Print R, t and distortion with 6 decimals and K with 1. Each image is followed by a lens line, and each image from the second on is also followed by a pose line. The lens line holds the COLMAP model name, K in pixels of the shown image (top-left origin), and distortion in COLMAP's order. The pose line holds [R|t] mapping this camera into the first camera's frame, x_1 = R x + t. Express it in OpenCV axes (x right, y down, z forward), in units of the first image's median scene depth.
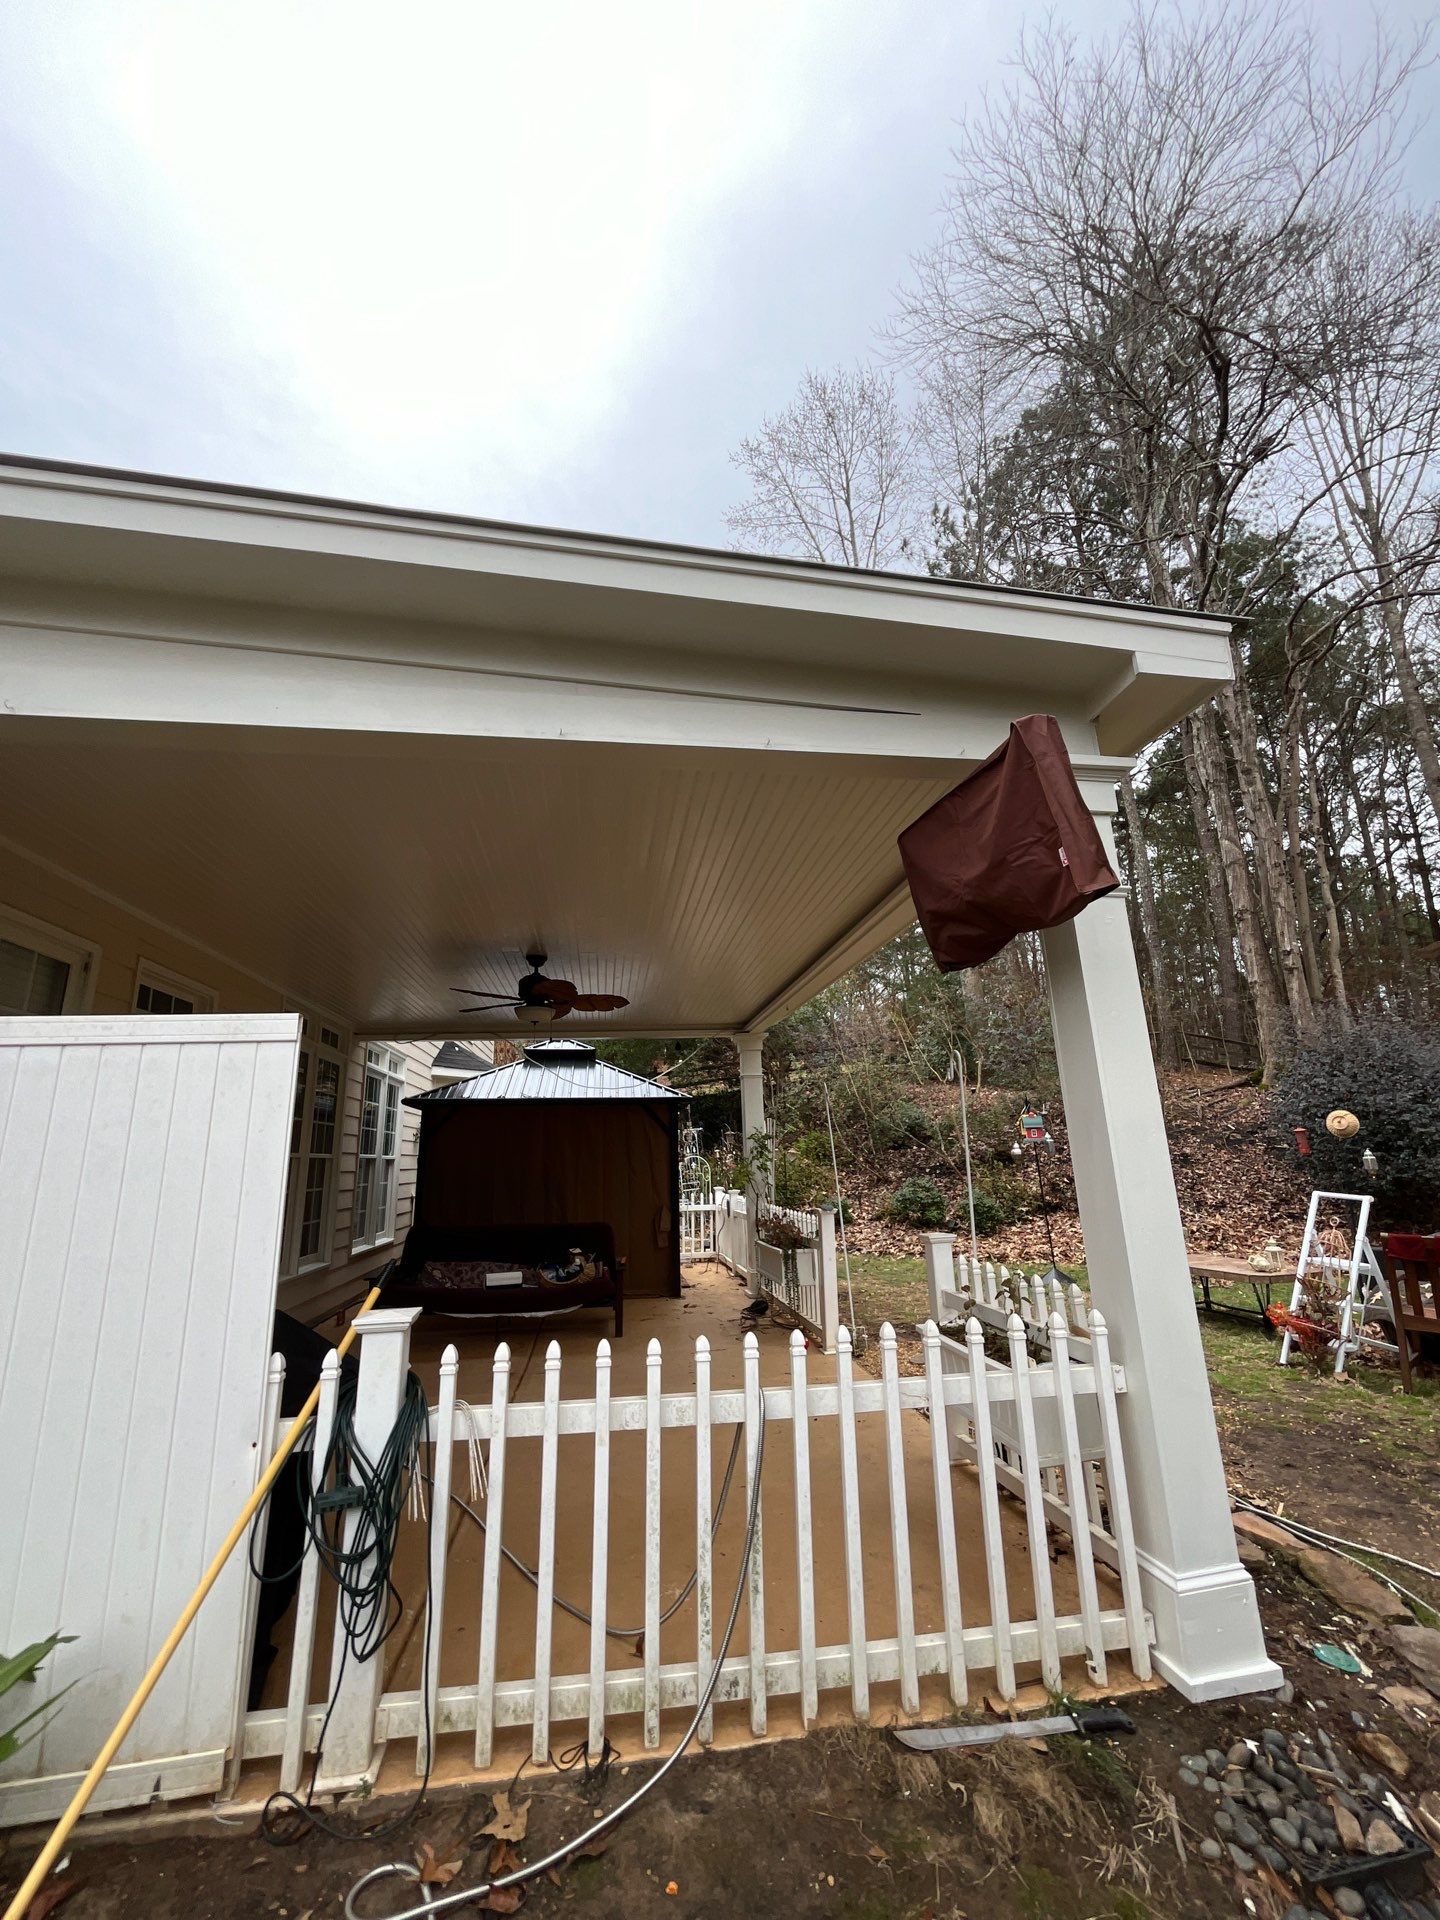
lens RADIAL K [[774.5, 0, 720.0], [0, 774.5, 960.0], [0, 0, 1]] dist [-0.001907, -0.000289]
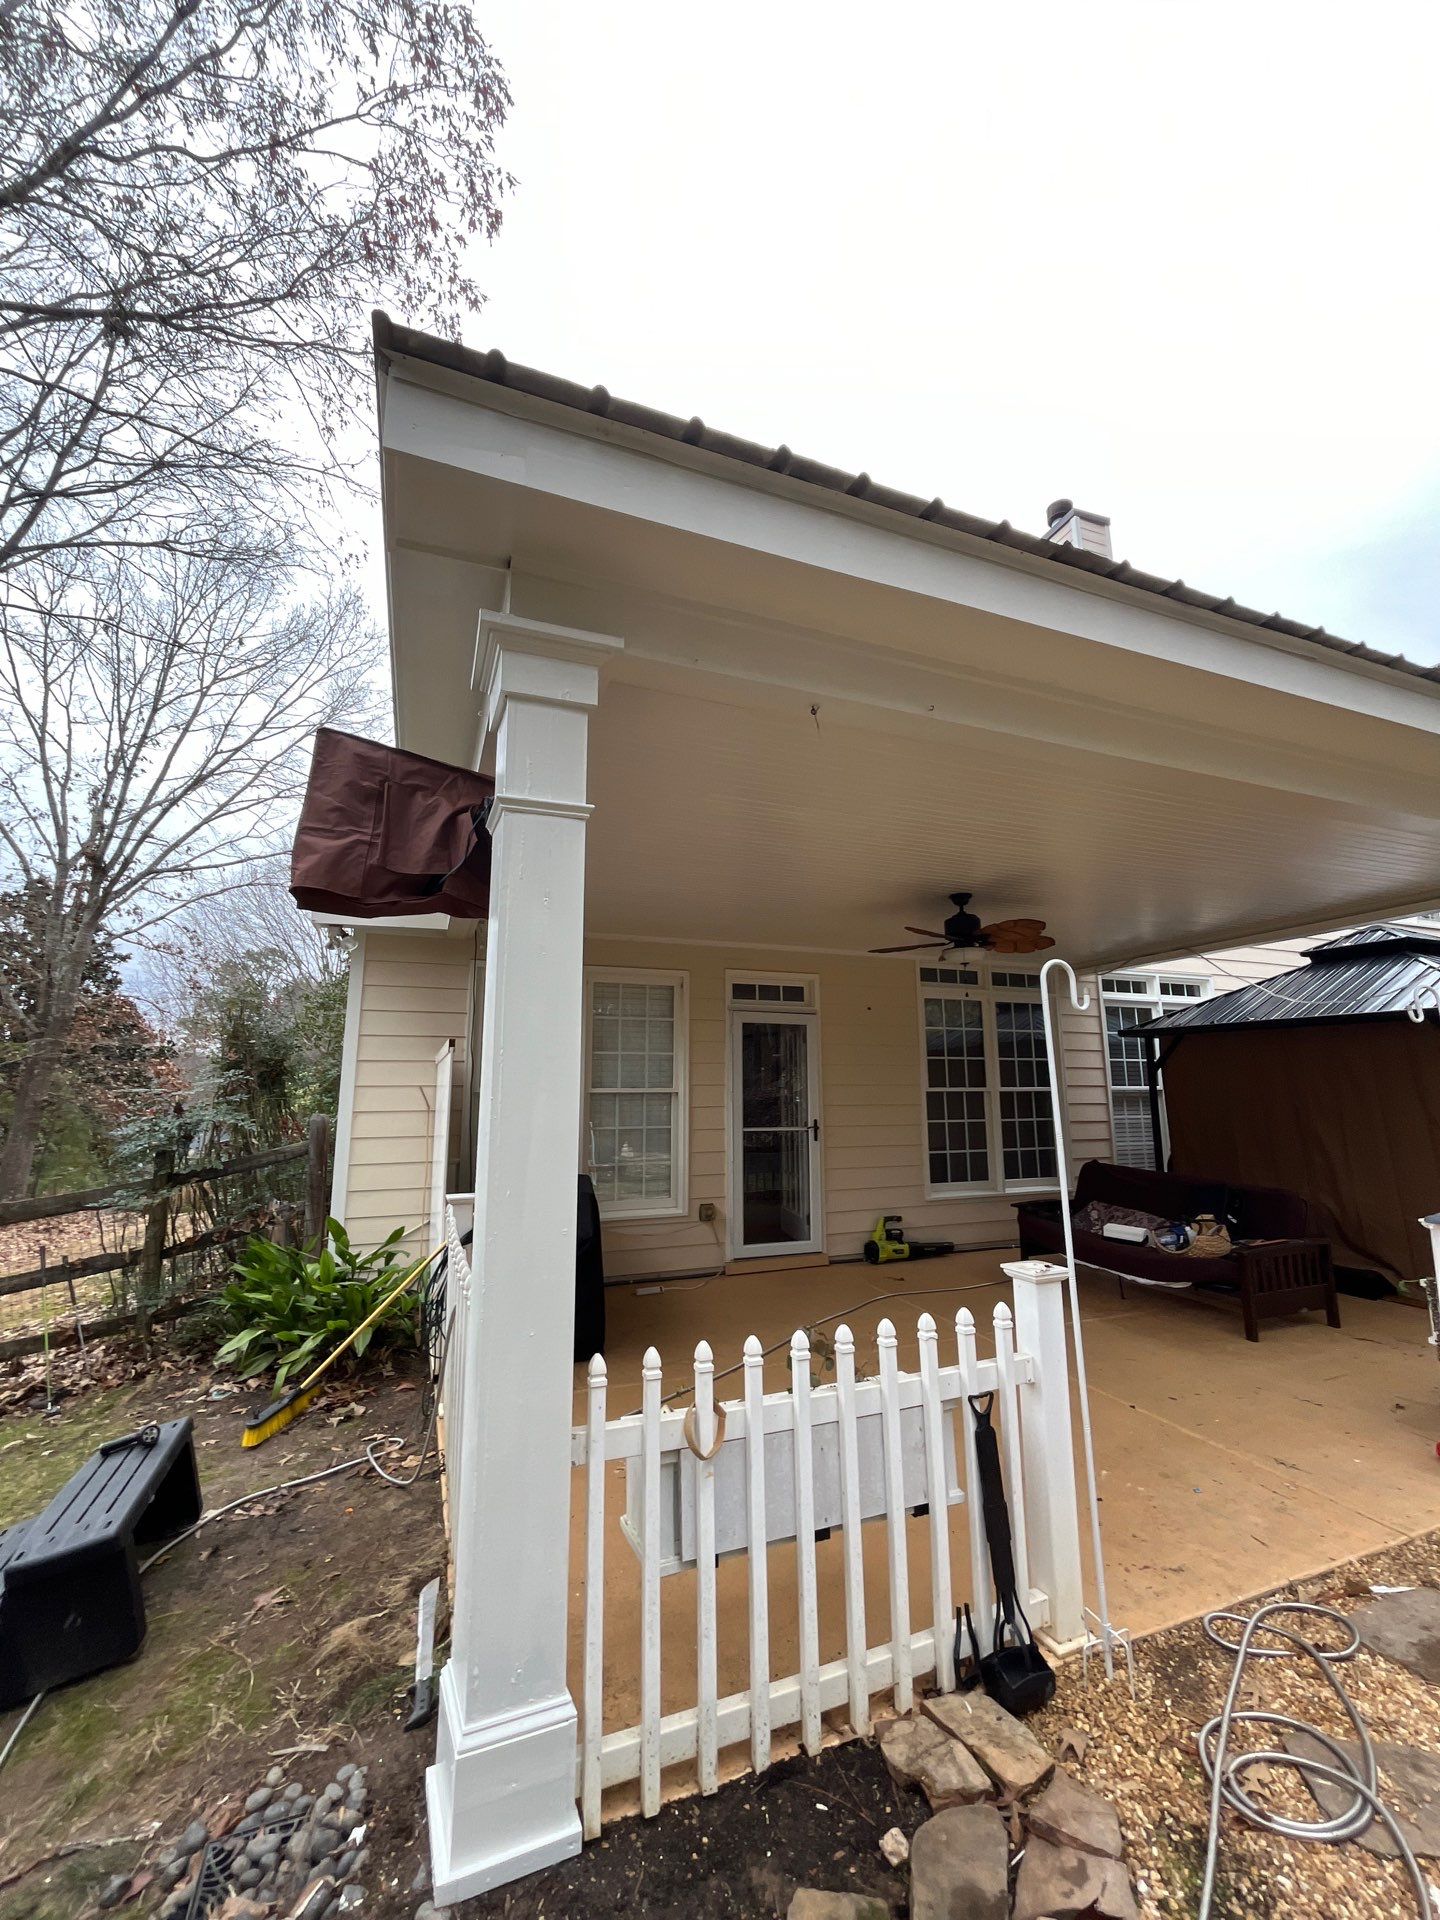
lens RADIAL K [[774.5, 0, 720.0], [0, 774.5, 960.0], [0, 0, 1]] dist [-0.001907, -0.000289]
pose [[0.214084, -0.135592, -0.967359, 1.754986], [0.245426, 0.966018, -0.081089, 0.227052], [0.945481, -0.220055, 0.240086, 1.393622]]
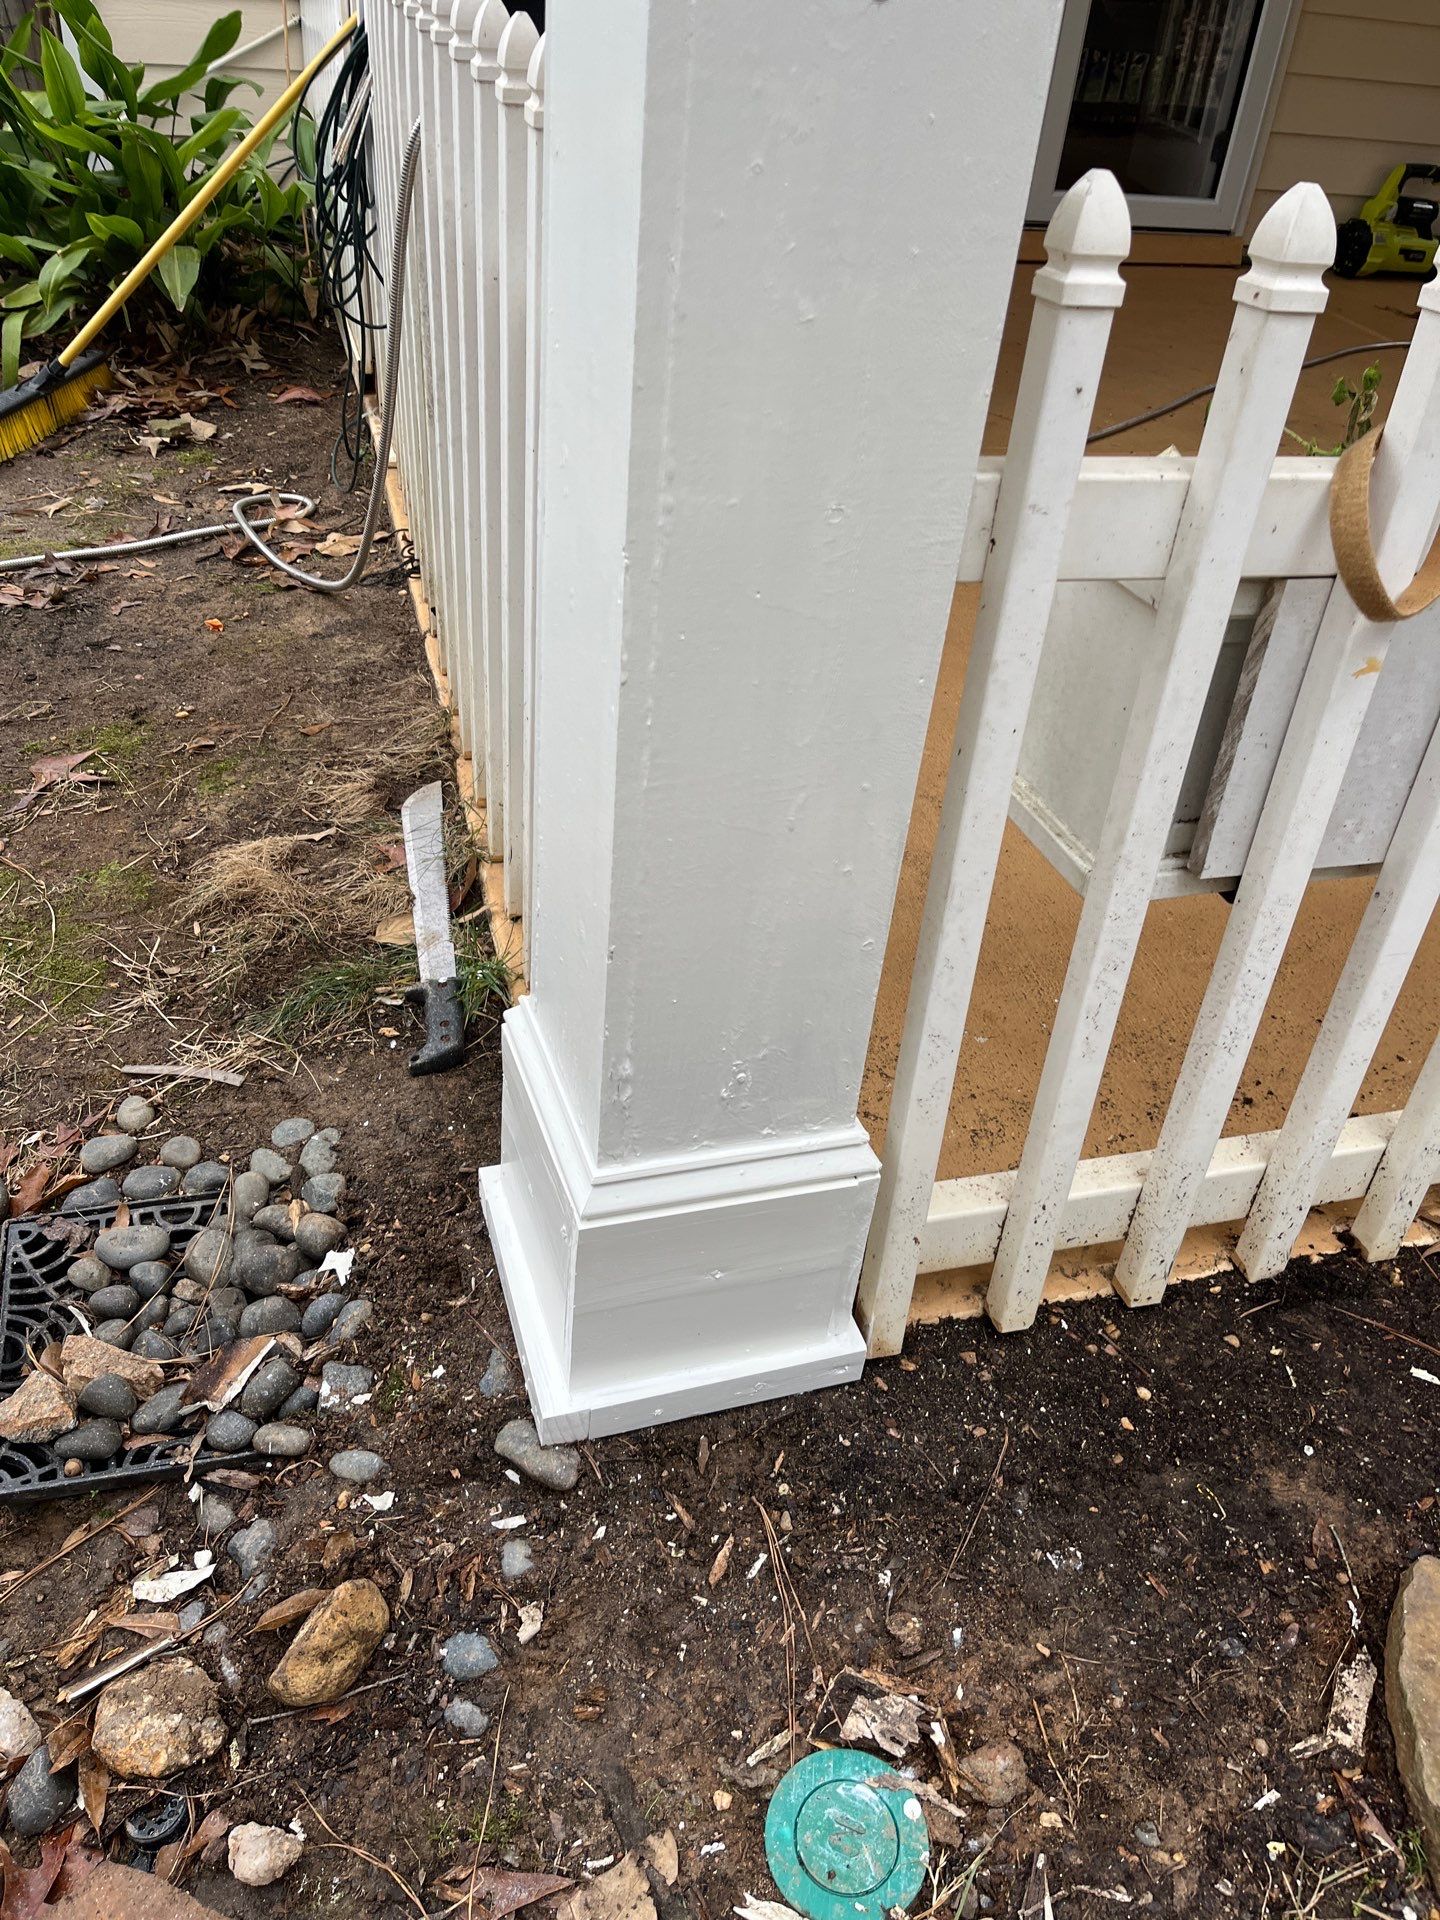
lens RADIAL K [[1444.9, 0, 720.0], [0, 1444.9, 960.0], [0, 0, 1]] dist [0.049343, -0.062641]
pose [[0.106178, 0.621084, -0.776519, 1.169445], [0.166327, 0.758837, 0.629684, 0.479622], [0.980338, -0.196014, -0.022731, 1.227346]]
